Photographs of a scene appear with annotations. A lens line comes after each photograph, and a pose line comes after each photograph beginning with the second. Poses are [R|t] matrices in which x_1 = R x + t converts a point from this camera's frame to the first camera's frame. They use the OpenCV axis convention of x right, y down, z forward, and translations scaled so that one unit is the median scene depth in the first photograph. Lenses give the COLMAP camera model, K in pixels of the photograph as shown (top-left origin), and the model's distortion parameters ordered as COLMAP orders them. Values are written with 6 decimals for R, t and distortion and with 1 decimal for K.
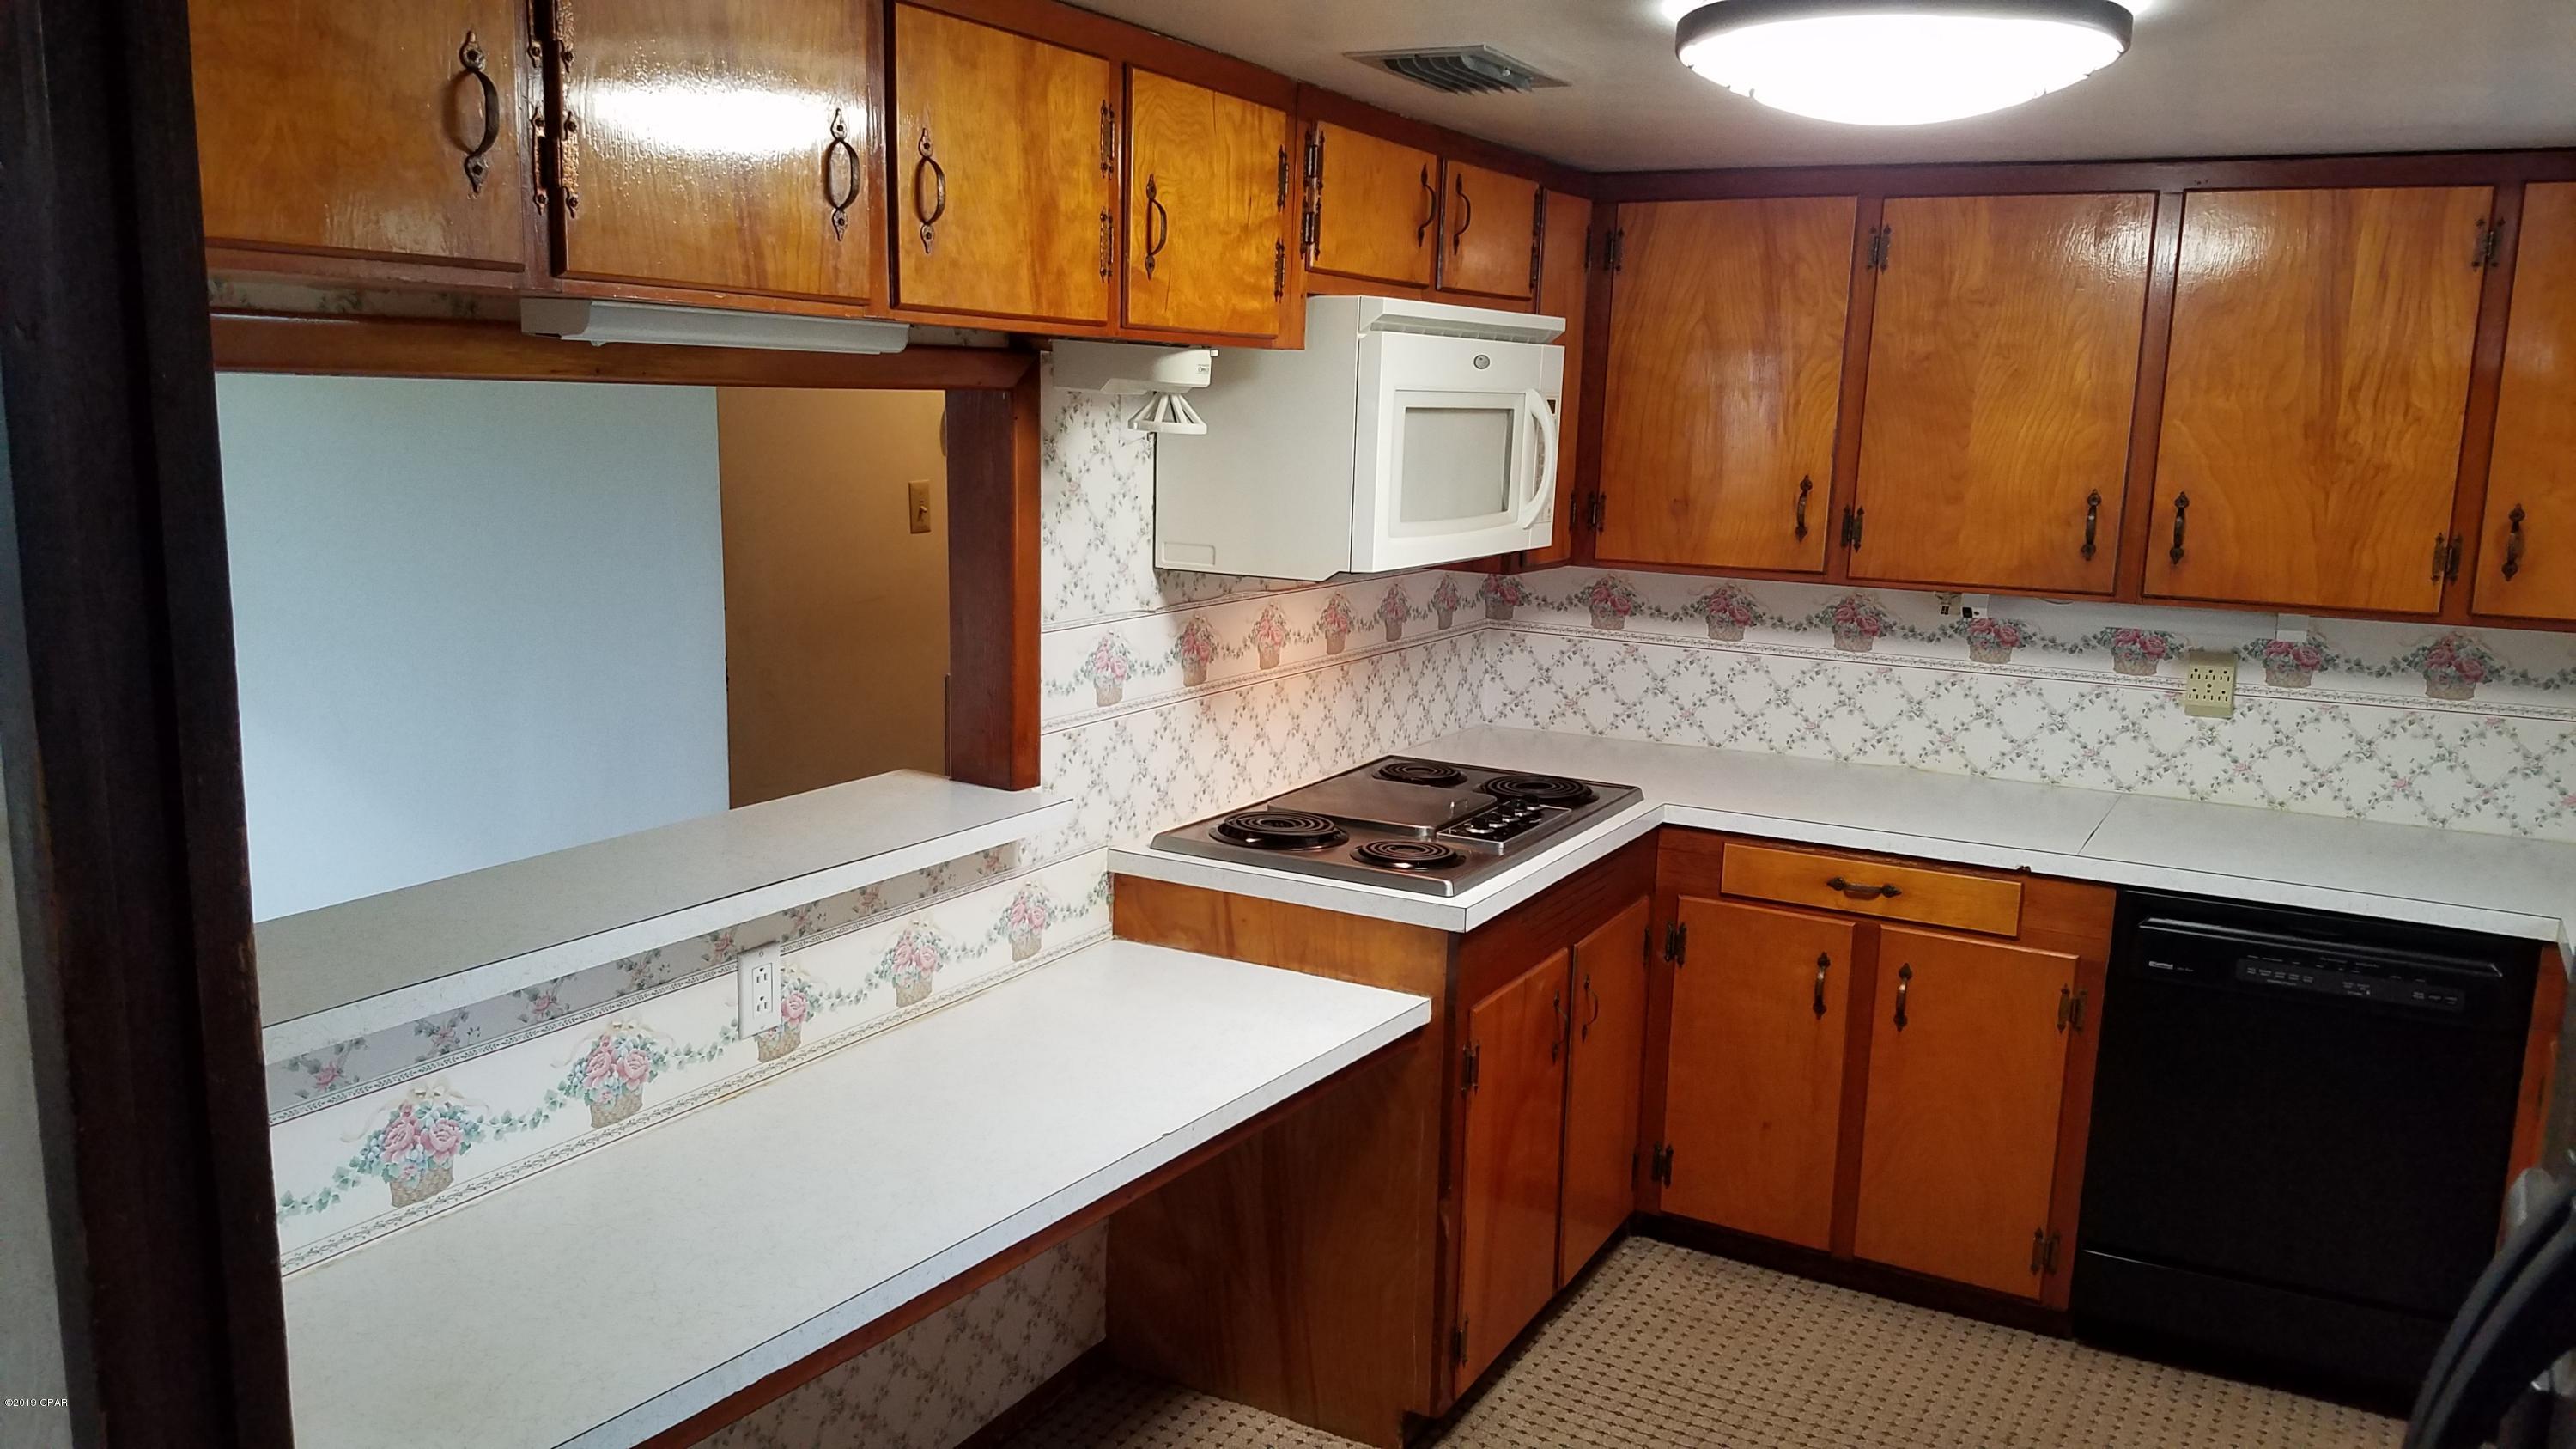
lens RADIAL K [[1935.7, 0, 1278.2], [0, 1935.7, 743.4], [0, 0, 1]] dist [0.069846, -0.122996]
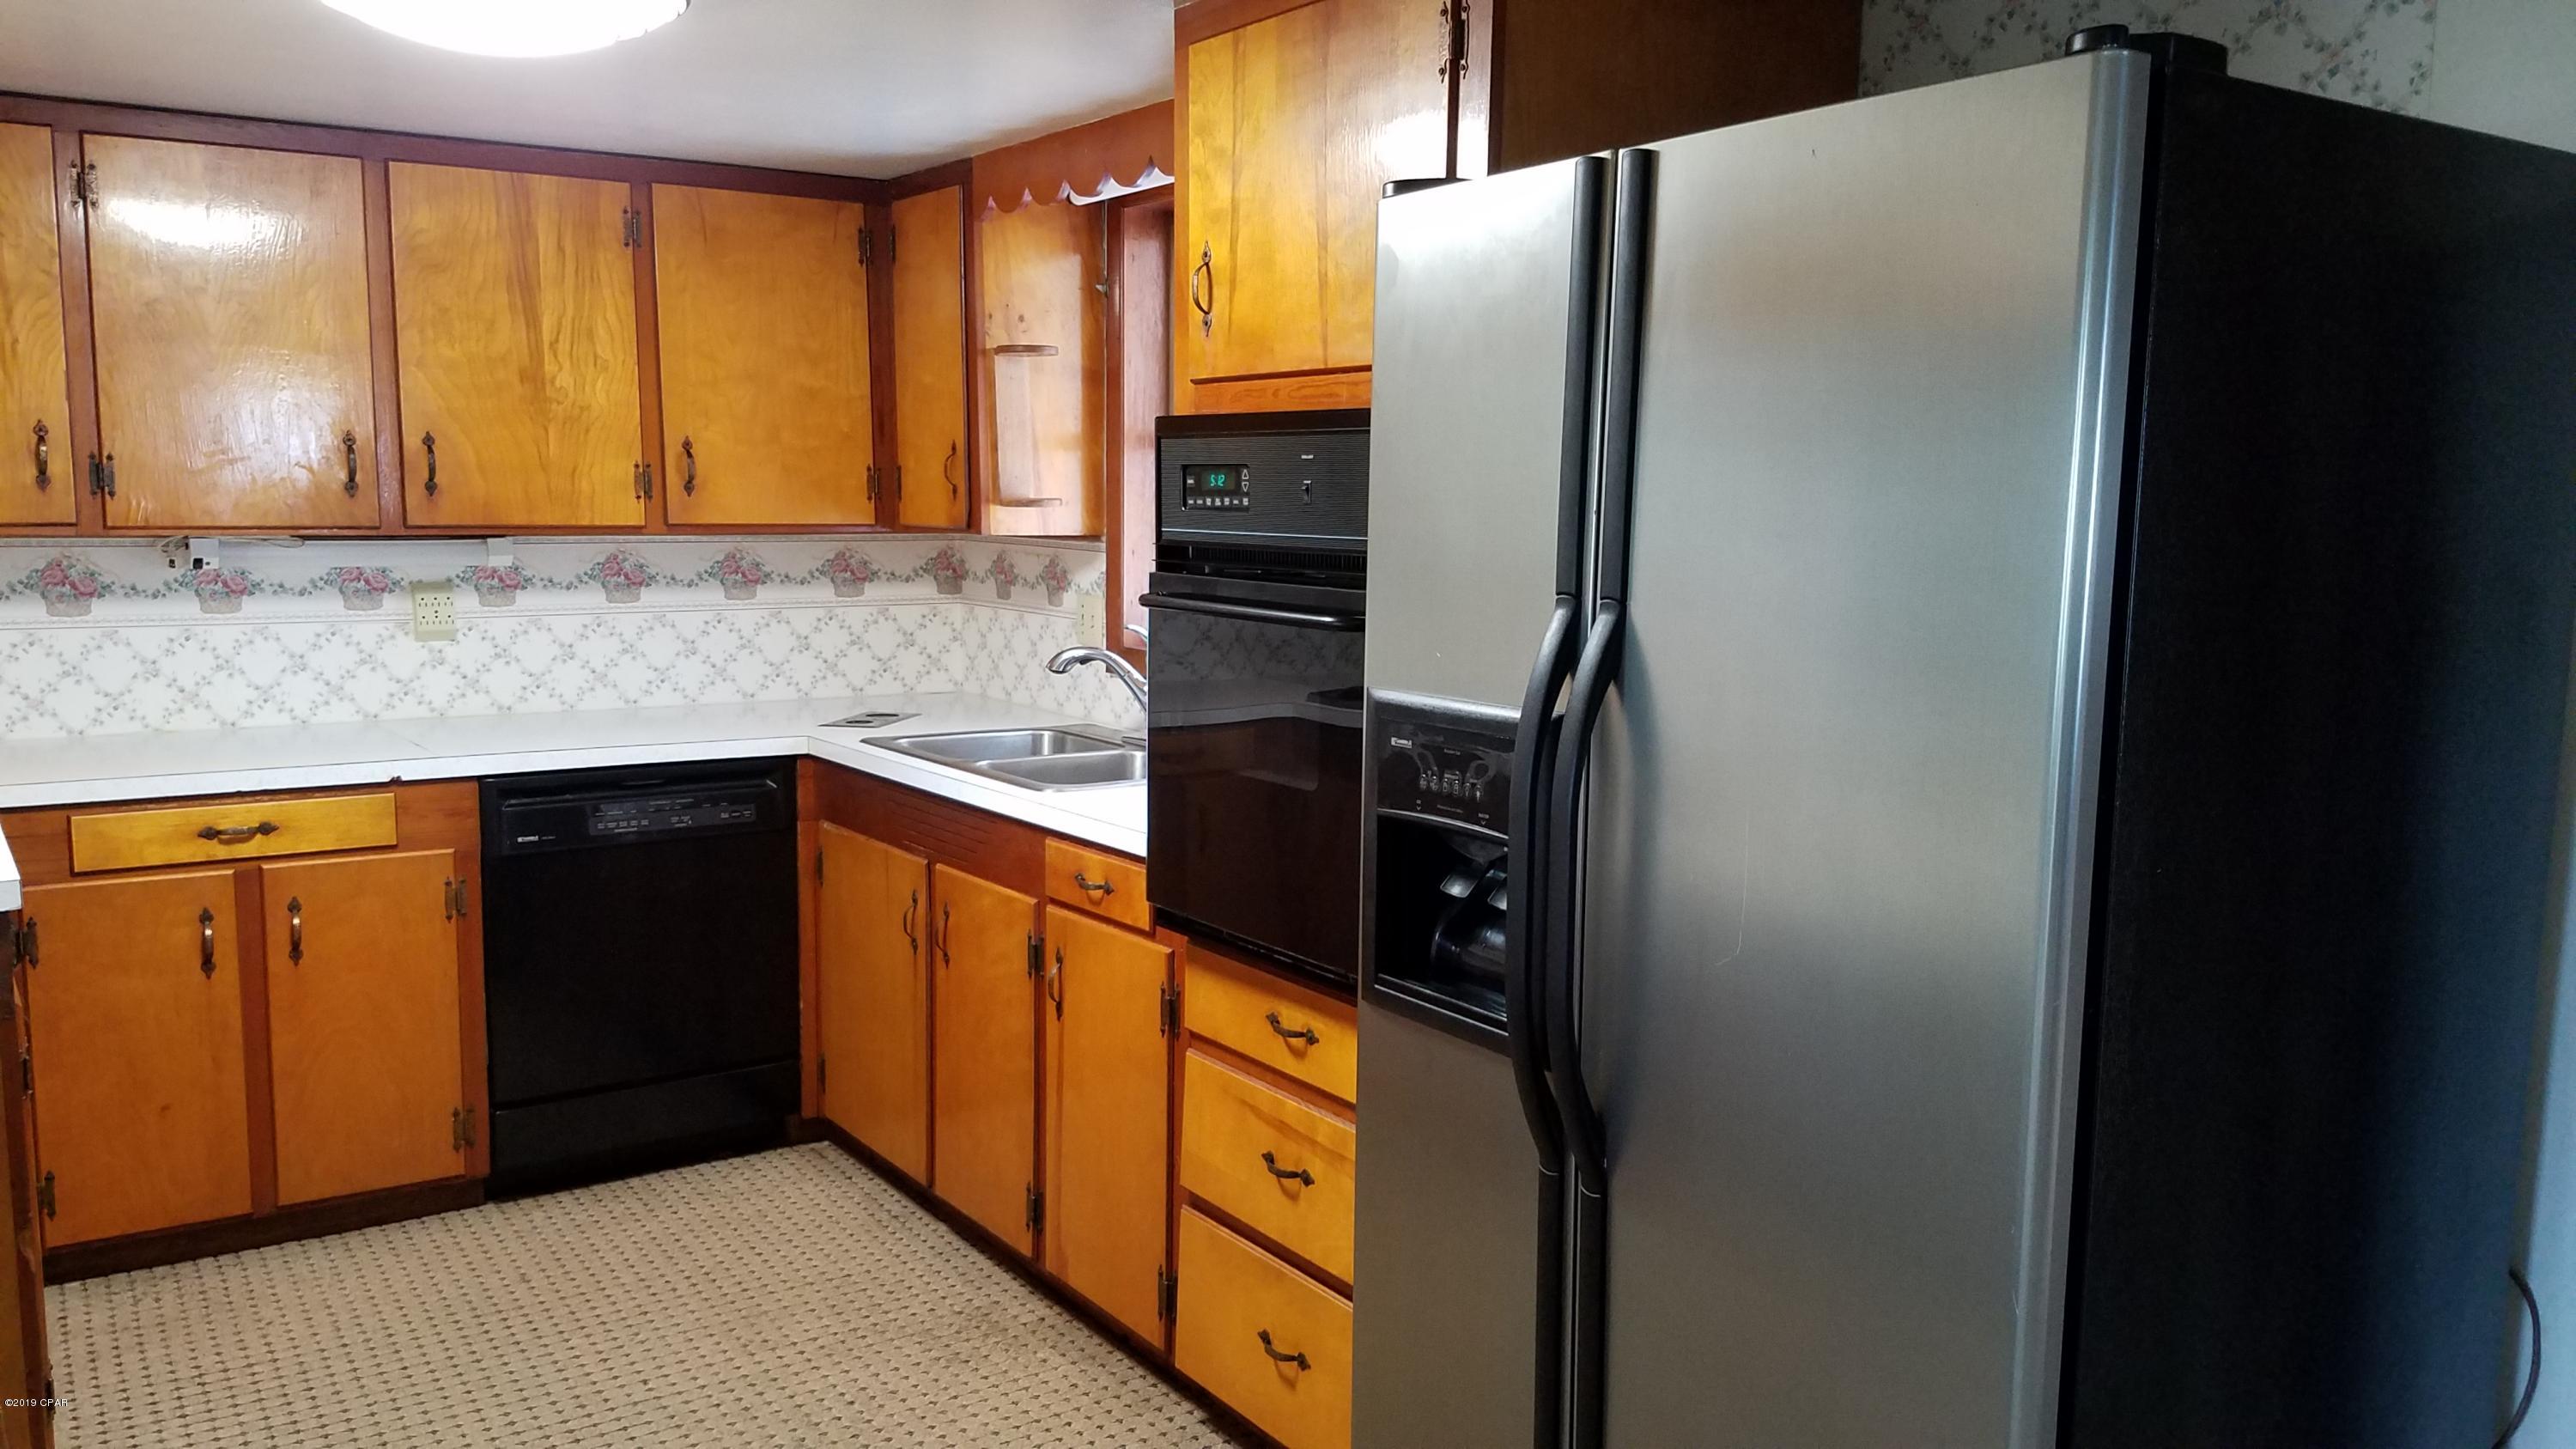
lens RADIAL K [[1935.7, 0, 1266.9], [0, 1935.7, 736.9], [0, 0, 1]] dist [0.069846, -0.122996]
pose [[0.449962, -0.136085, 0.882618, -0.322897], [0.157445, 0.984929, 0.071593, 0.037894], [-0.879059, 0.106750, 0.464607, 0.080284]]
